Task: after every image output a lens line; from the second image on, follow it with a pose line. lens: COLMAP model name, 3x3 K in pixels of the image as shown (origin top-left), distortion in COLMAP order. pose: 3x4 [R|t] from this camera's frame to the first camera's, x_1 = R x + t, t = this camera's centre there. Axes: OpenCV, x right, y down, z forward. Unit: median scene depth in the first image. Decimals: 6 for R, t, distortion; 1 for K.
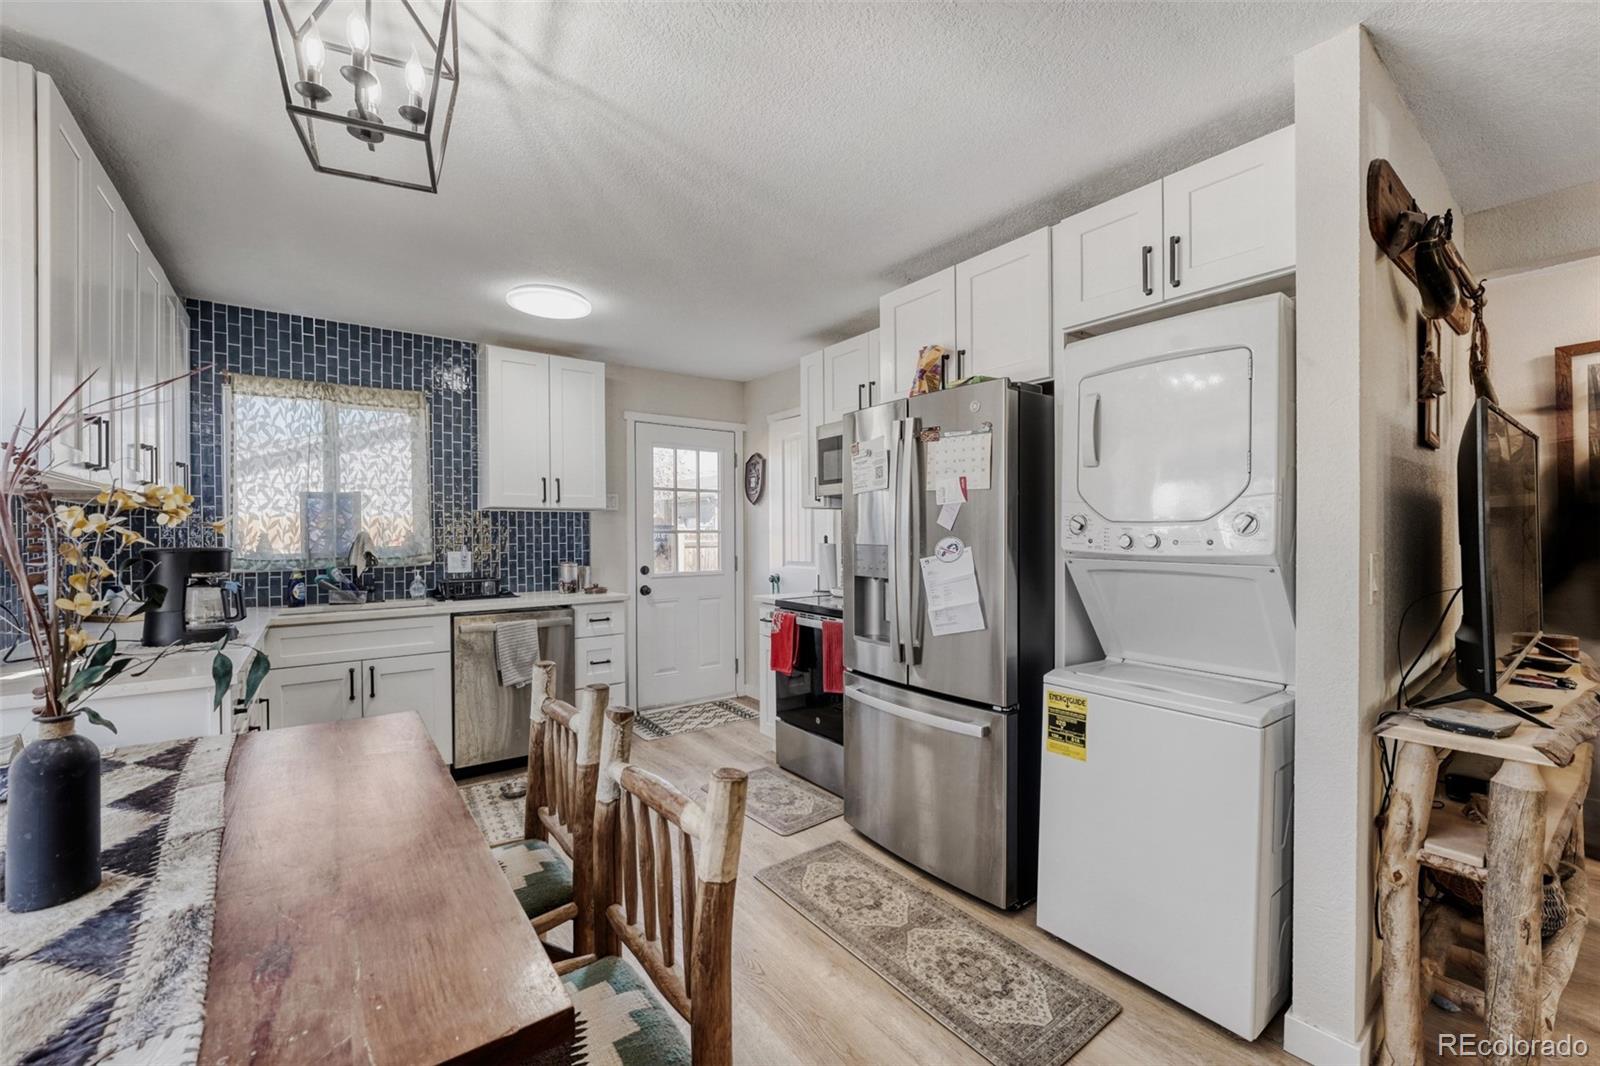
lens RADIAL K [[649.6, 0, 795.8], [0, 649.6, 537.5], [0, 0, 1]] dist [-0.009055, 0.000428]
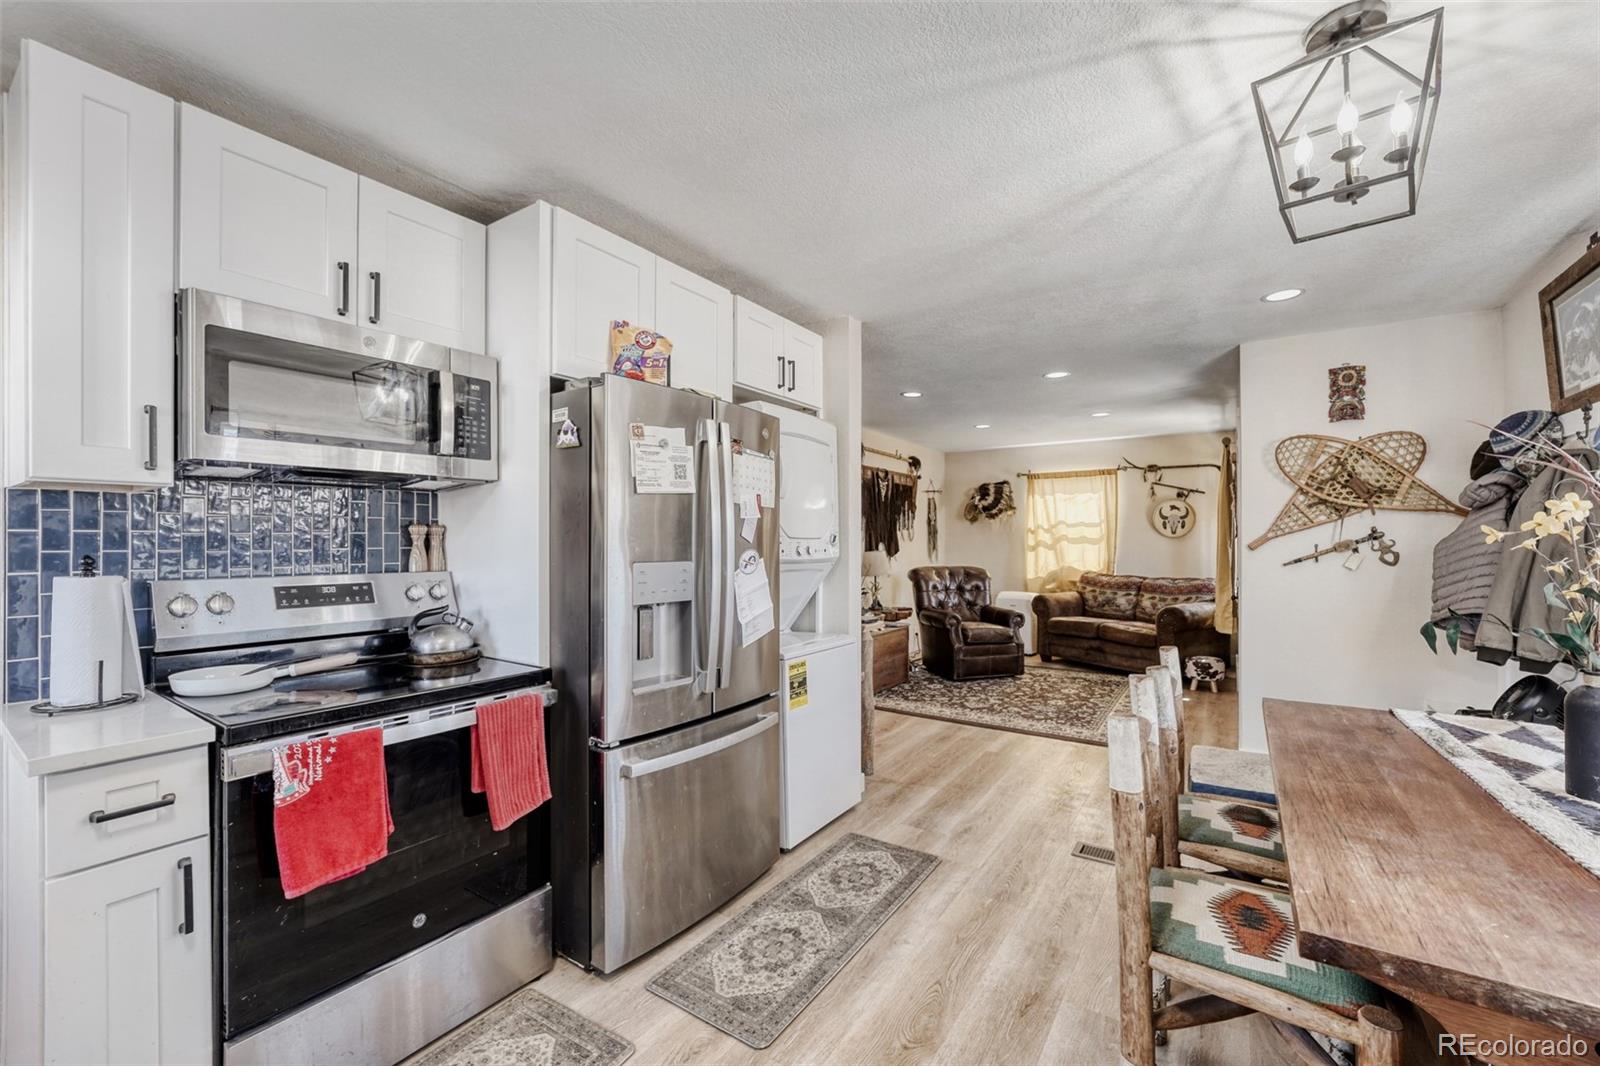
lens RADIAL K [[649.6, 0, 795.8], [0, 649.6, 537.5], [0, 0, 1]] dist [-0.009055, 0.000428]
pose [[-0.334115, 0.011869, 0.942457, -0.531286], [0.012403, 0.999890, -0.008195, -0.007299], [-0.942451, 0.008951, -0.334226, 0.875958]]
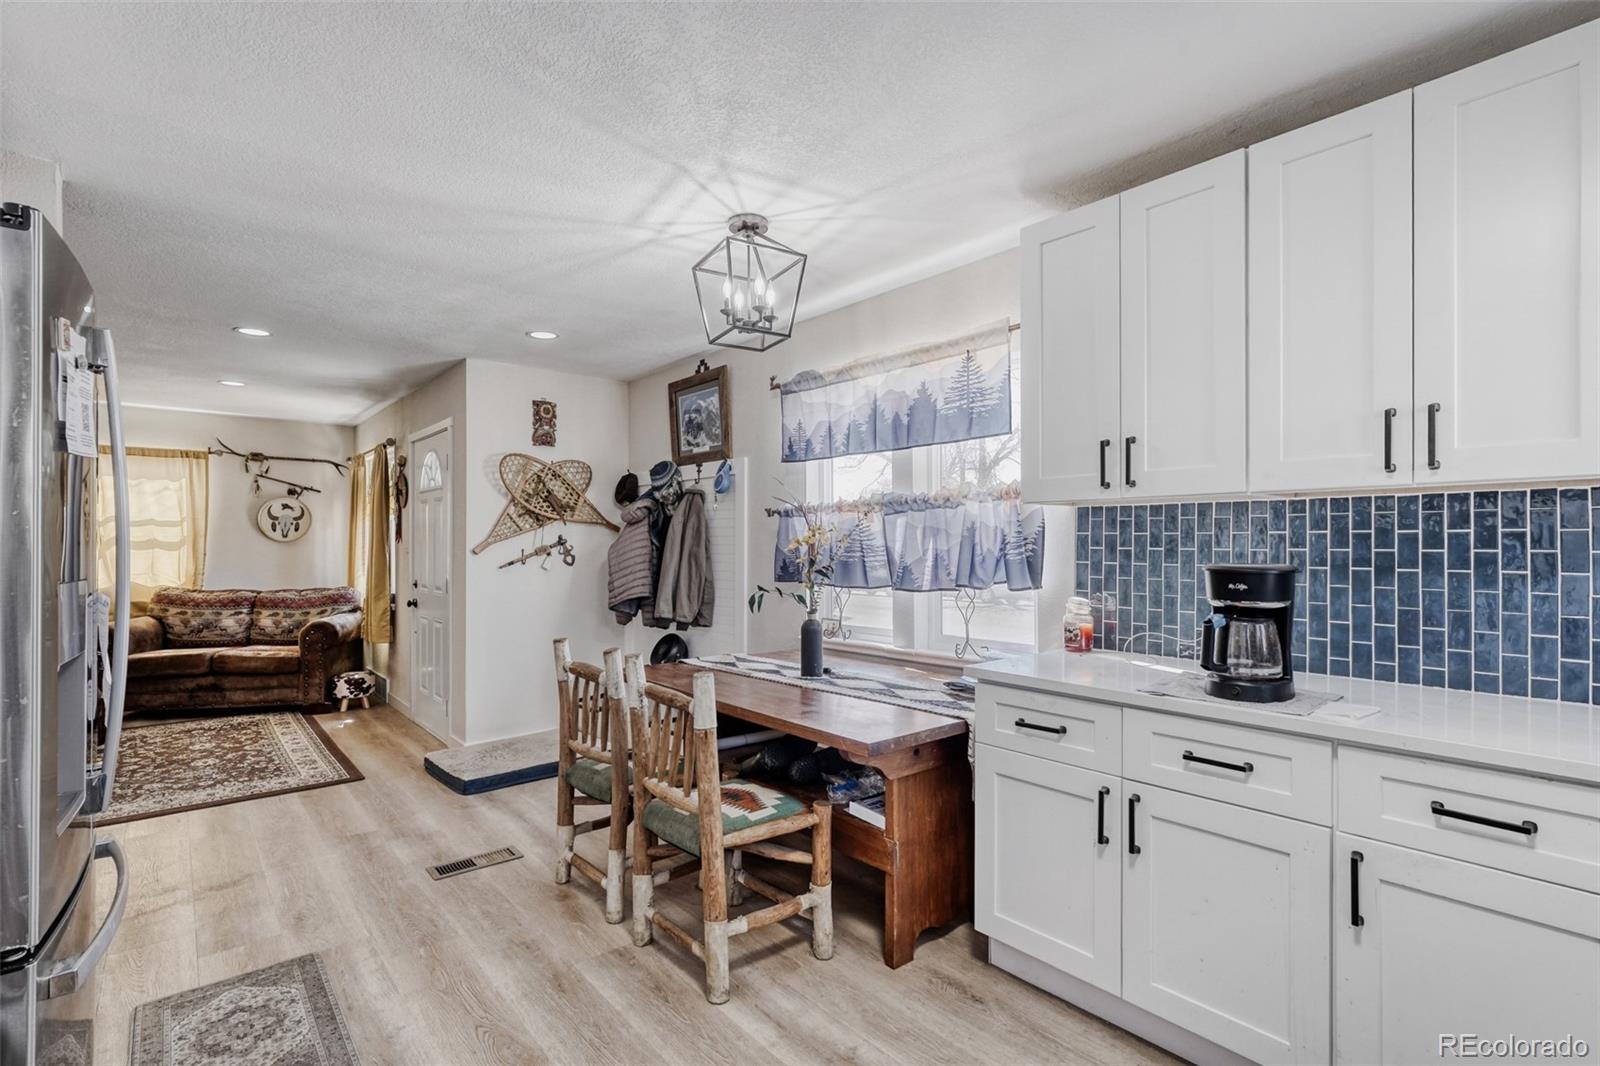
lens RADIAL K [[761.6, 0, 810.5], [0, 761.6, 544.2], [0, 0, 1]] dist [0.002735, 0.000436]
pose [[-0.997396, 0.005266, -0.071933, -0.256473], [0.004773, 0.999964, 0.007031, -0.010849], [0.071968, 0.006670, -0.997385, 1.203936]]
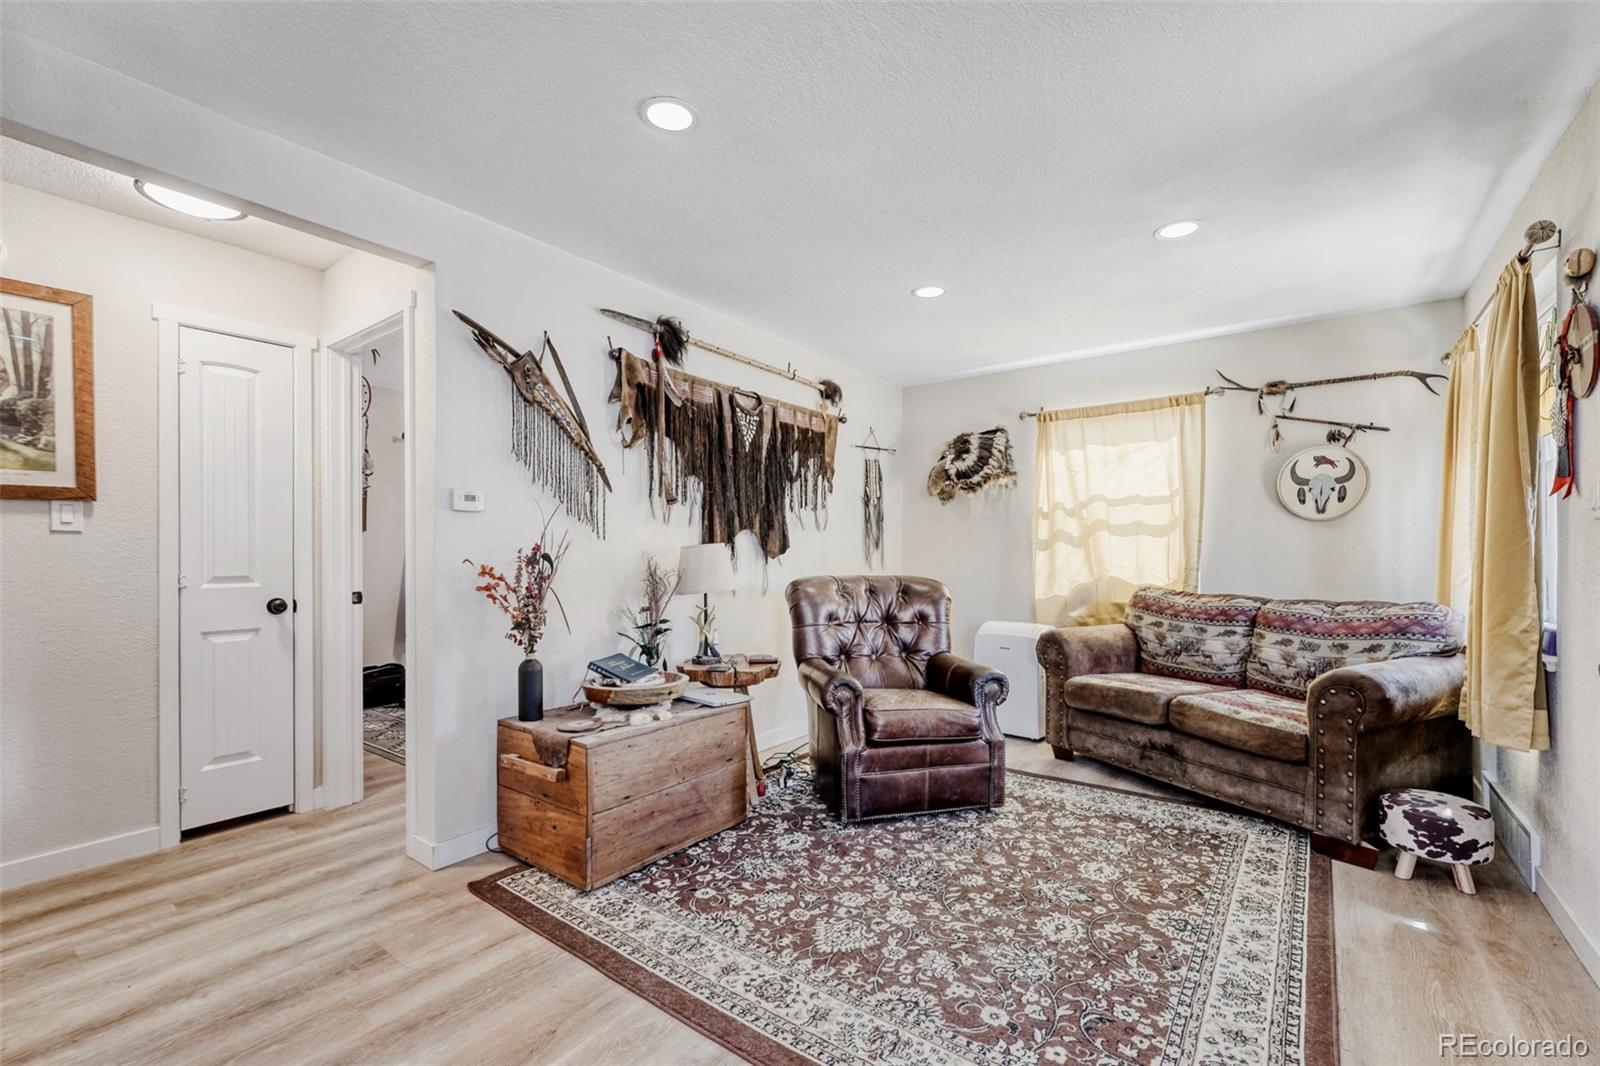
lens RADIAL K [[679.0, 0, 797.8], [0, 679.0, 556.0], [0, 0, 1]] dist [0.000727, -0.000021]
pose [[-0.283336, 0.001554, 0.959019, 0.192211], [0.011296, 0.999935, 0.001717, 0.036964], [-0.958954, 0.011320, -0.283335, 0.180127]]
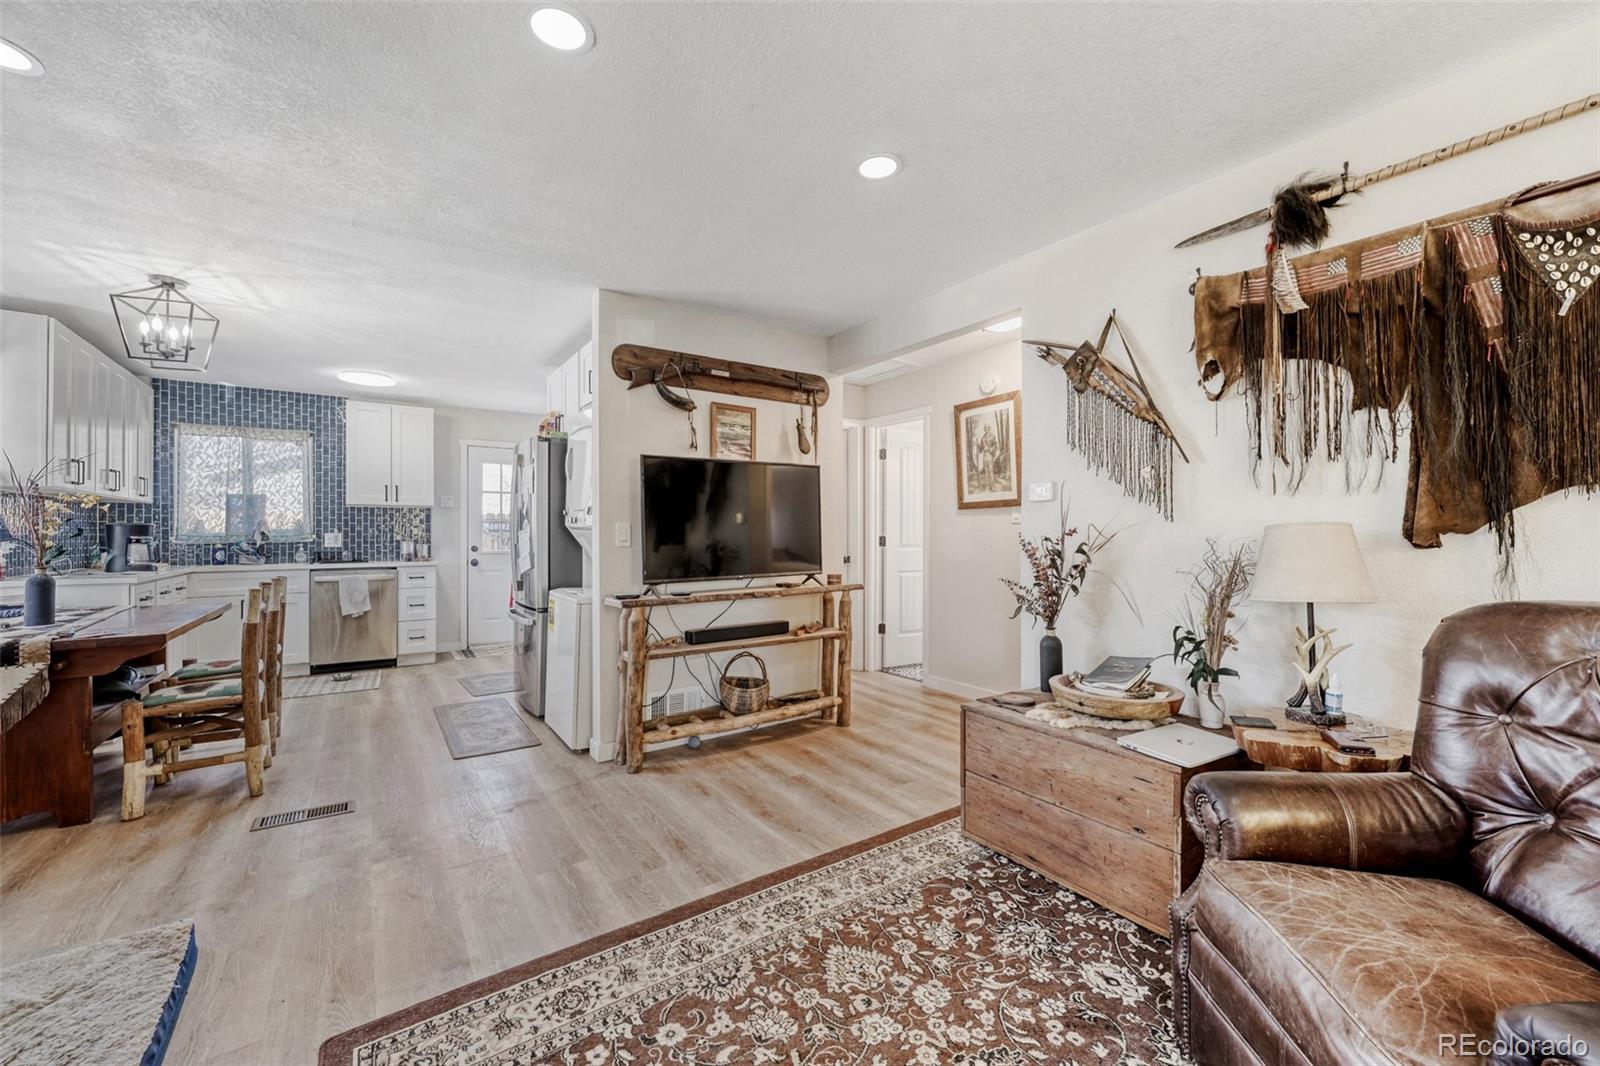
lens RADIAL K [[638.6, 0, 800.0], [0, 638.6, 533.0], [0, 0, 1]] dist [-0.012511, 0.000263]
pose [[0.999477, 0.004080, -0.032089, 0.736792], [-0.004354, 0.999955, -0.008470, 0.034099], [0.032053, 0.008605, 0.999449, -0.539893]]
